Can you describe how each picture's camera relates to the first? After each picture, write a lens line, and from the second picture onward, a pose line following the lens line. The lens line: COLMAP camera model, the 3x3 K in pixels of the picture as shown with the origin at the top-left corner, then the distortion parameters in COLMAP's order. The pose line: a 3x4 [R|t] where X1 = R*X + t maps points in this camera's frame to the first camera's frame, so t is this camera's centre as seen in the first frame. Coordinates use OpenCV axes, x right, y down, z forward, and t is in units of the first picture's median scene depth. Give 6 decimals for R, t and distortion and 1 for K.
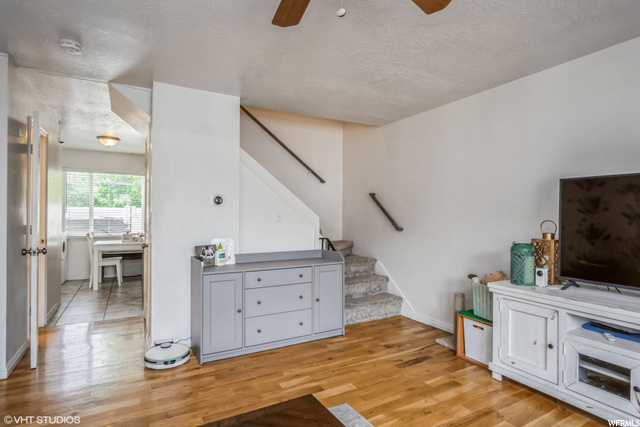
lens RADIAL K [[350.4, 0, 322.4], [0, 350.4, 216.1], [0, 0, 1]] dist [-0.001838, 0.001603]
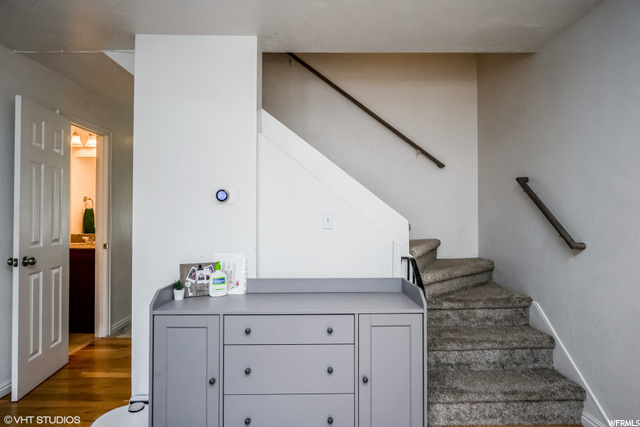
lens RADIAL K [[348.8, 0, 321.7], [0, 348.8, 212.4], [0, 0, 1]] dist [-0.005614, 0.001054]
pose [[0.874868, -0.011261, -0.484230, 0.158925], [0.001430, 0.999785, -0.020667, 0.000632], [0.484359, 0.017388, 0.874697, 0.441997]]
